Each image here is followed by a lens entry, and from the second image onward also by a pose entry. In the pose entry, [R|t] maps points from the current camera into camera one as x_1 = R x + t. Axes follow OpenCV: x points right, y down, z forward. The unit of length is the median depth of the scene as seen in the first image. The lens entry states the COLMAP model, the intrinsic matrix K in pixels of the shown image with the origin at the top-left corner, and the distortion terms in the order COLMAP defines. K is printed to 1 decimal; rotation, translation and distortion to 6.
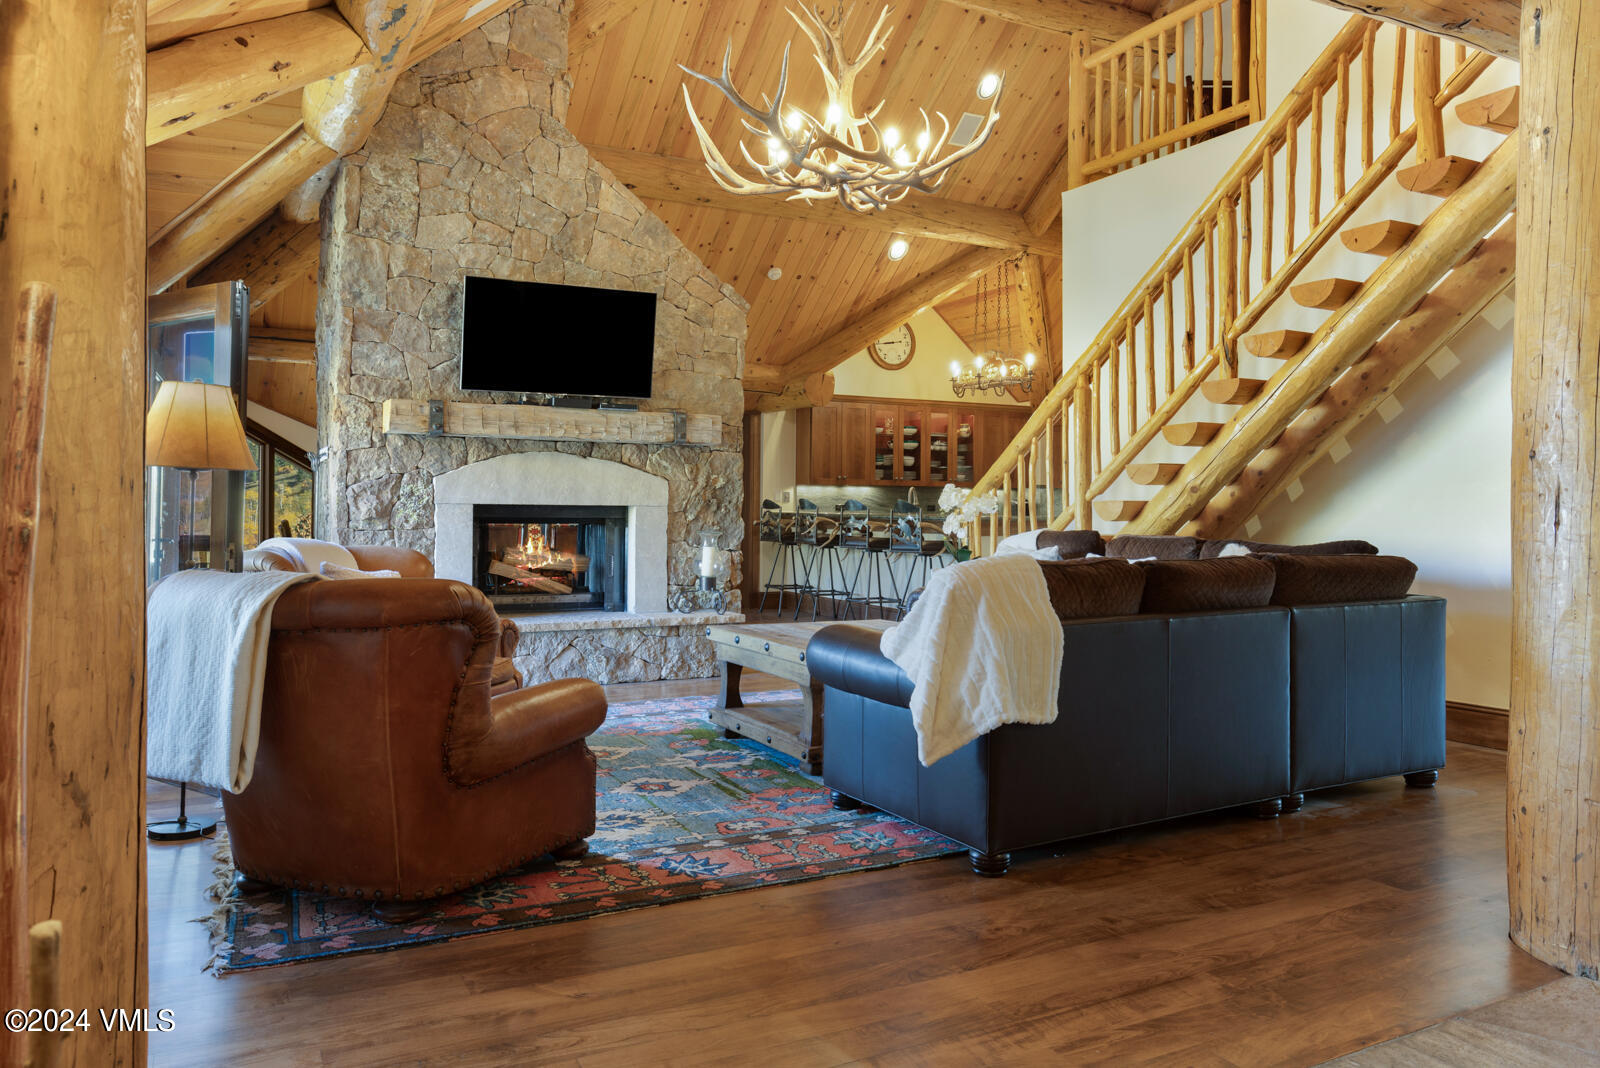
lens RADIAL K [[1116.5, 0, 797.7], [0, 1116.5, 497.6], [0, 0, 1]] dist [-0.009490, 0.034372]
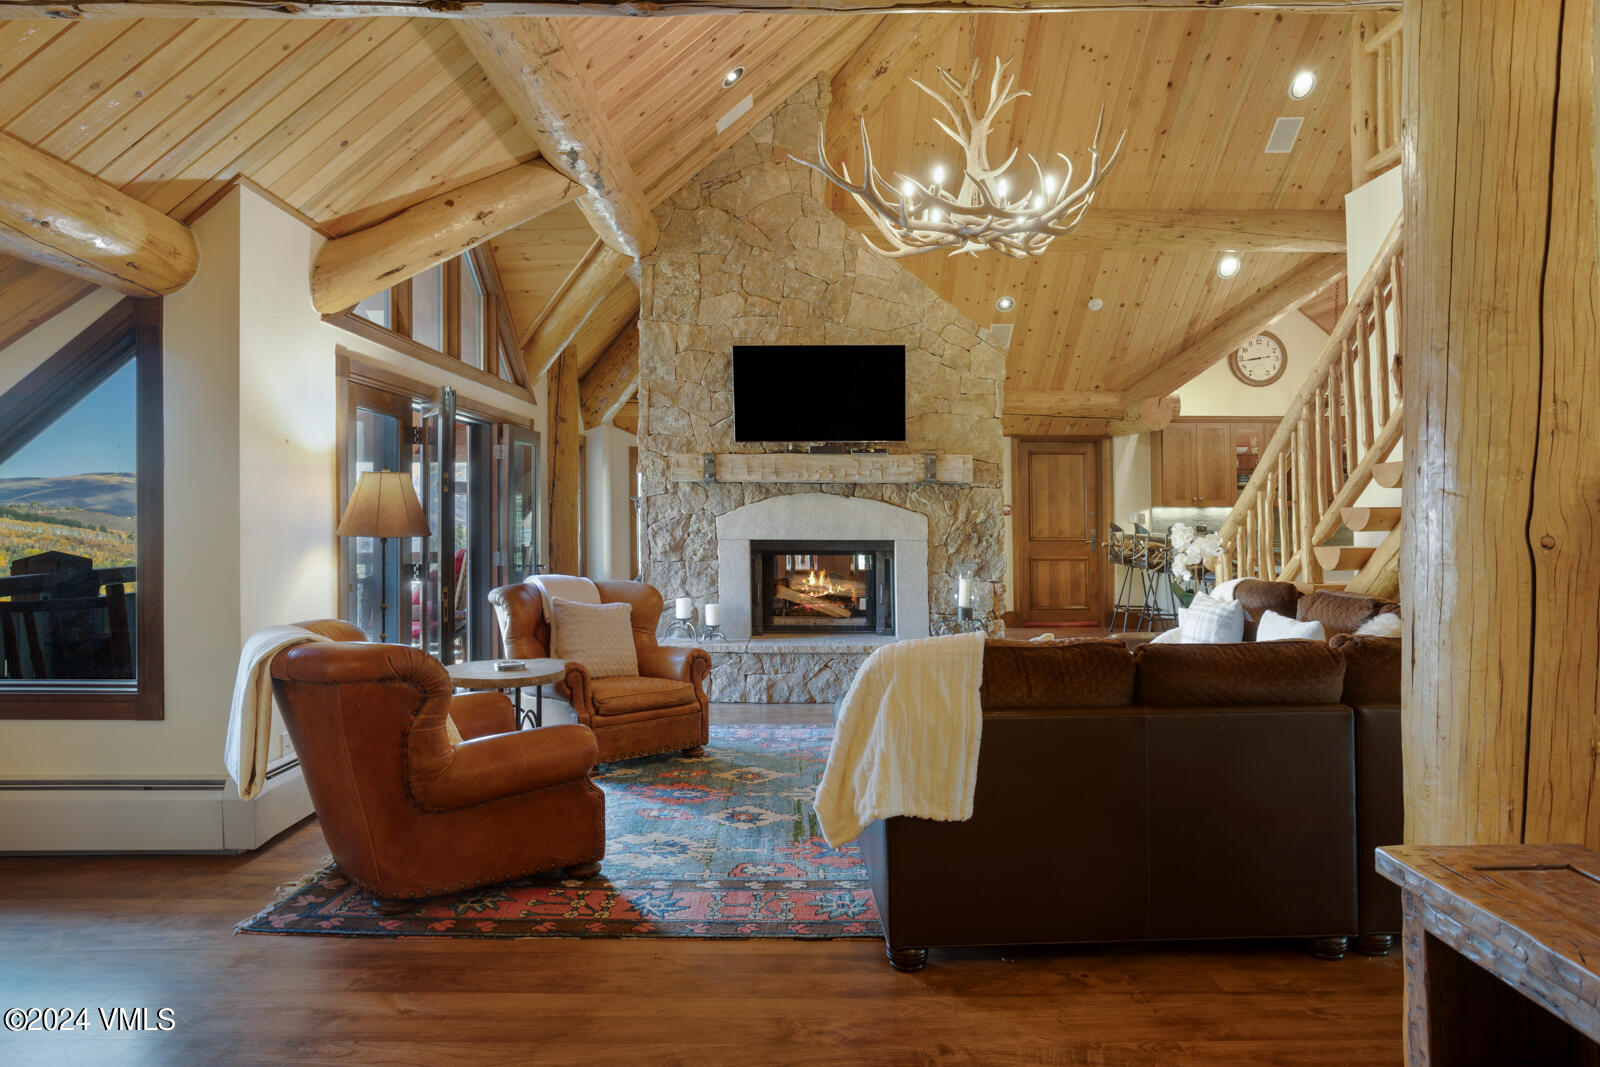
lens RADIAL K [[1005.2, 0, 796.7], [0, 1005.2, 499.5], [0, 0, 1]] dist [-0.059723, 0.072643]
pose [[0.887622, -0.010036, -0.460462, 0.234915], [0.009467, 0.999949, -0.003545, -0.031686], [0.460475, -0.001213, 0.887672, 0.091288]]
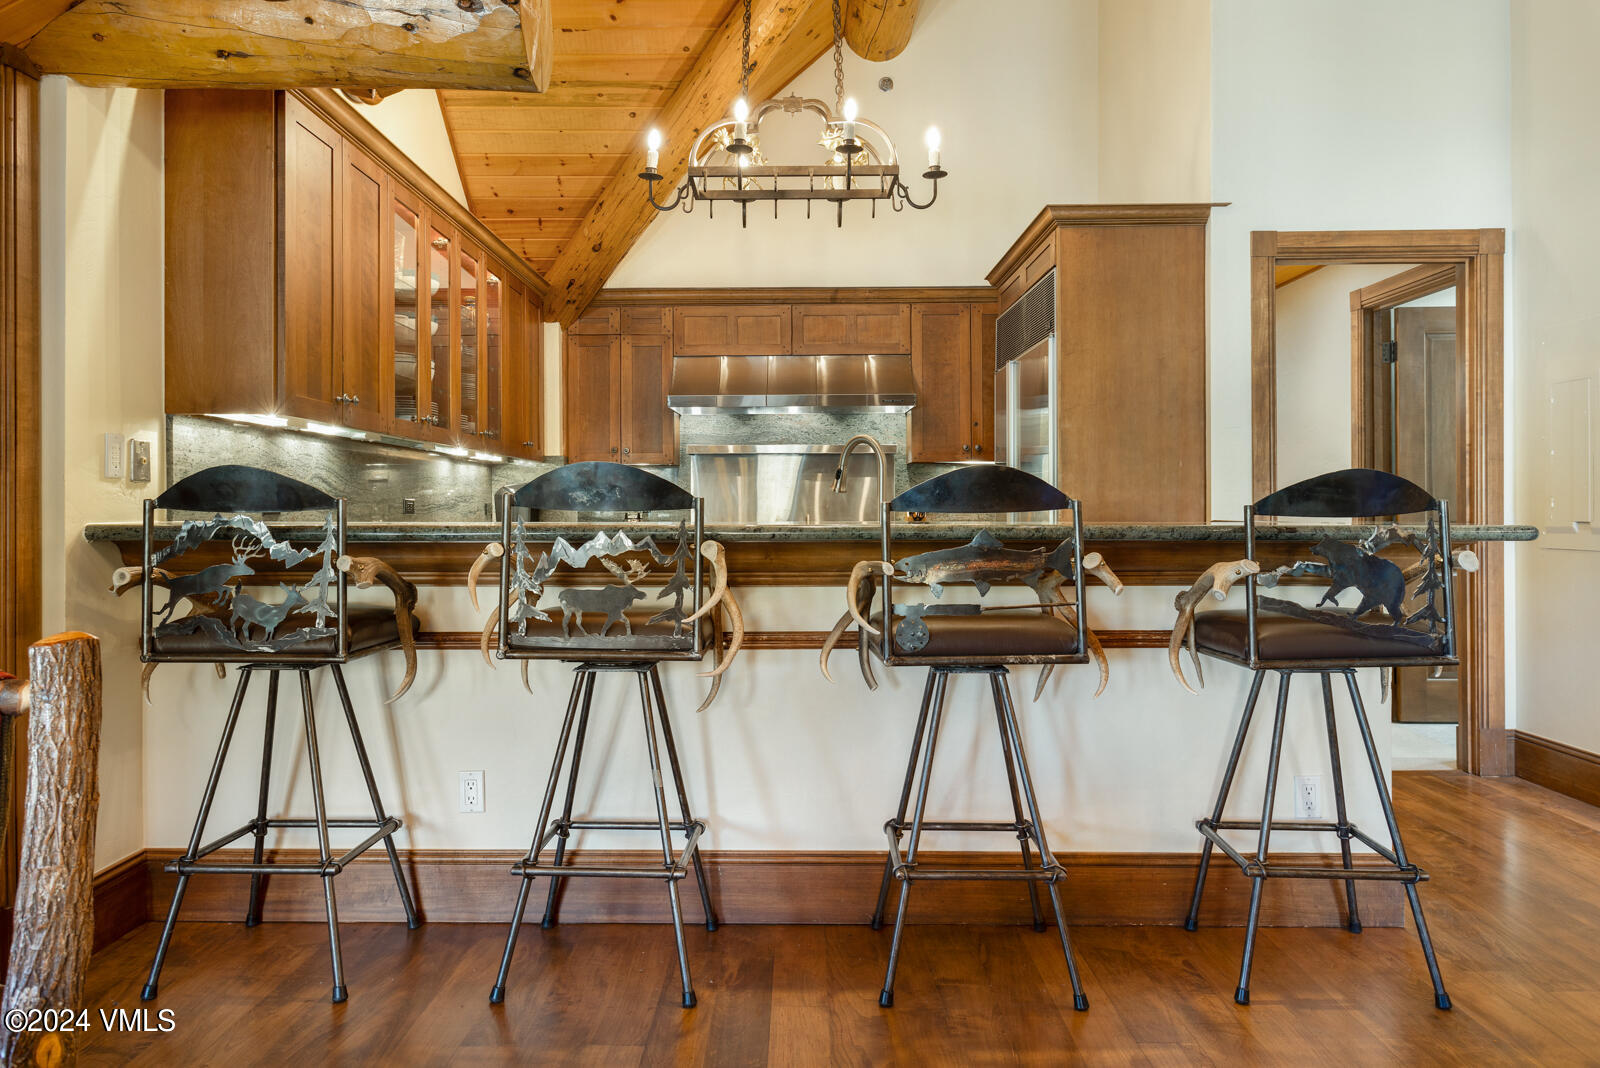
lens RADIAL K [[1088.4, 0, 812.9], [0, 1088.4, 506.2], [0, 0, 1]] dist [-0.001527, 0.000217]
pose [[0.475723, -0.000813, 0.879595, -0.262067], [-0.002533, 0.999994, 0.002295, 0.014164], [-0.879591, -0.003320, 0.475718, 1.359283]]
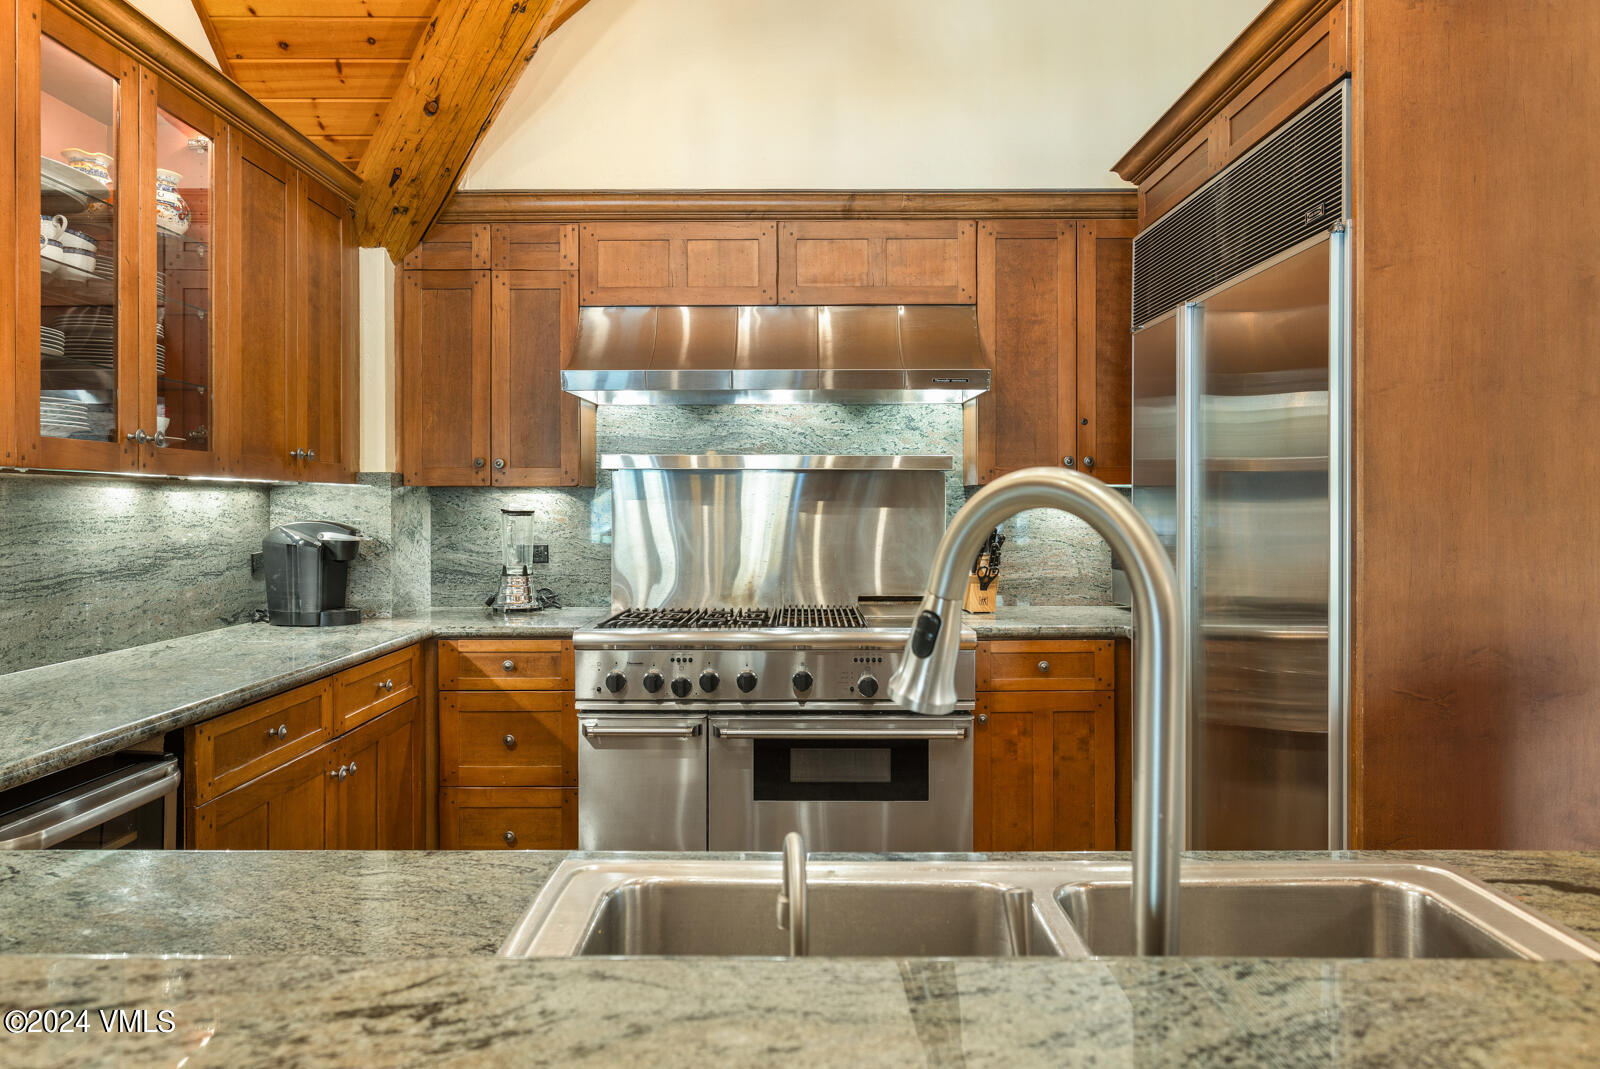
lens RADIAL K [[1088.4, 0, 812.9], [0, 1088.4, 506.7], [0, 0, 1]] dist [-0.001527, 0.000217]
pose [[0.473159, -0.002326, 0.880974, 0.056014], [-0.006447, 0.999961, 0.006103, -0.012397], [-0.880954, -0.008567, 0.473125, 1.532610]]
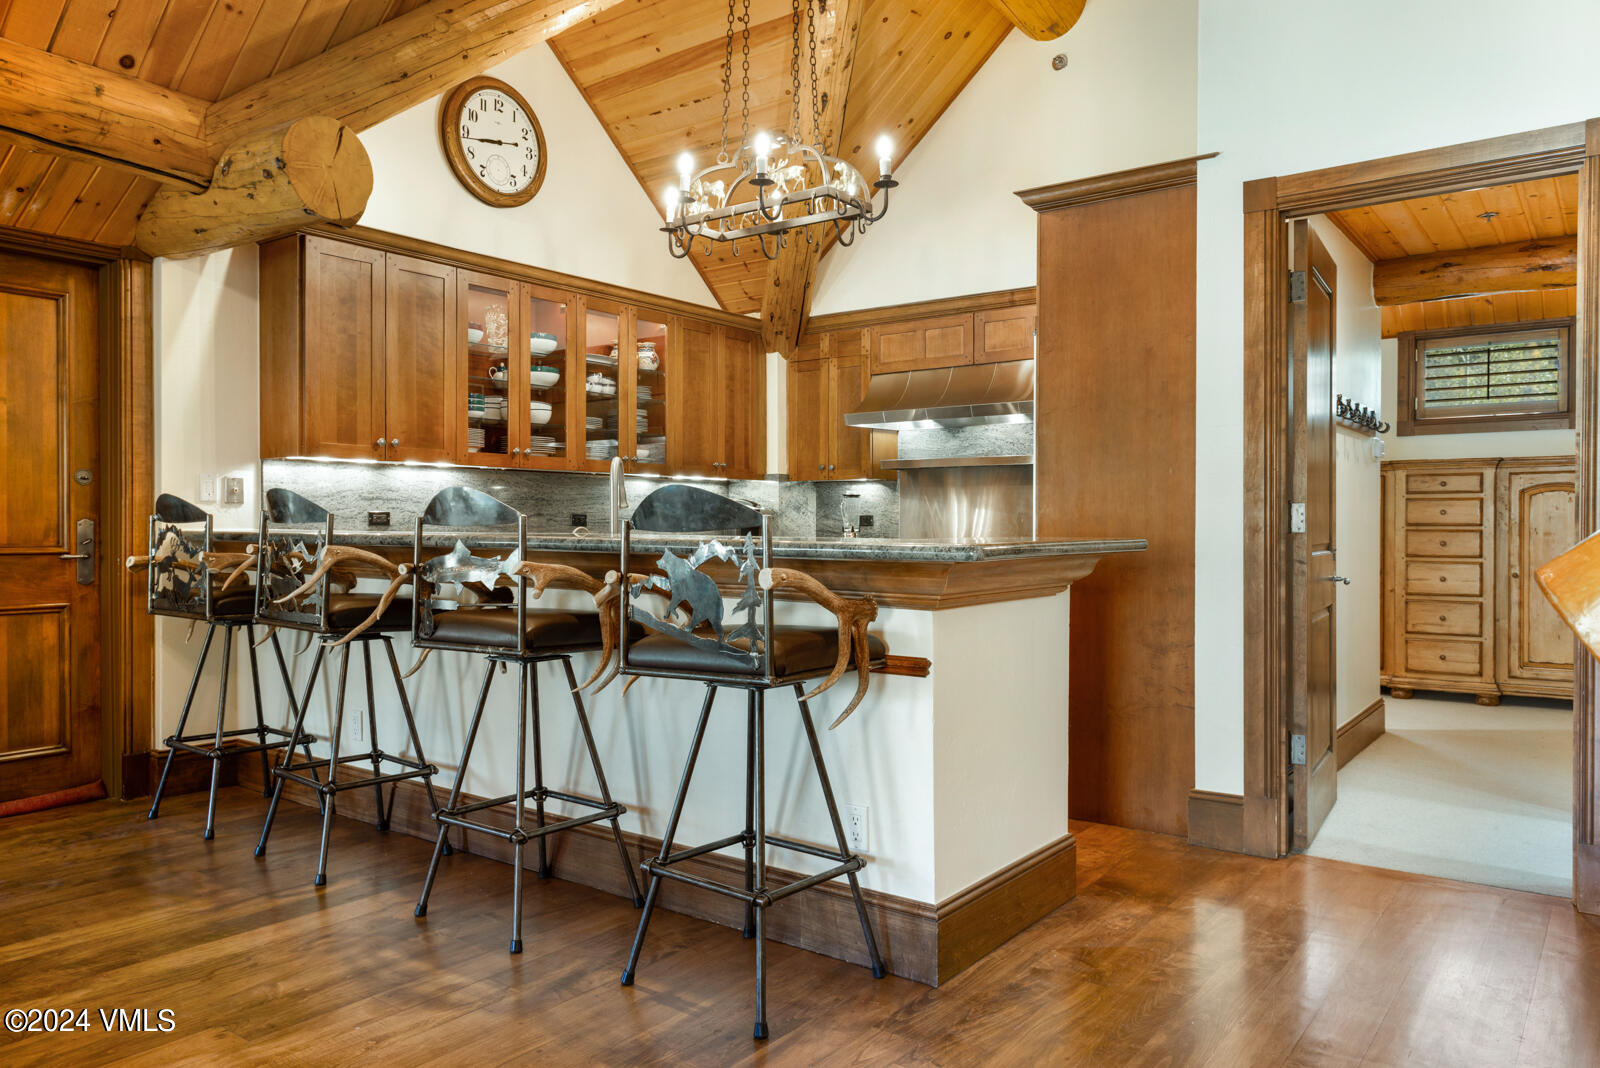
lens RADIAL K [[1153.1, 0, 773.3], [0, 1153.1, 530.1], [0, 0, 1]] dist [0.003405, 0.004956]
pose [[0.912651, -0.003242, 0.408726, -0.003574], [-0.002285, 0.999912, 0.013032, 0.012551], [-0.408733, -0.012828, 0.912564, 1.020676]]
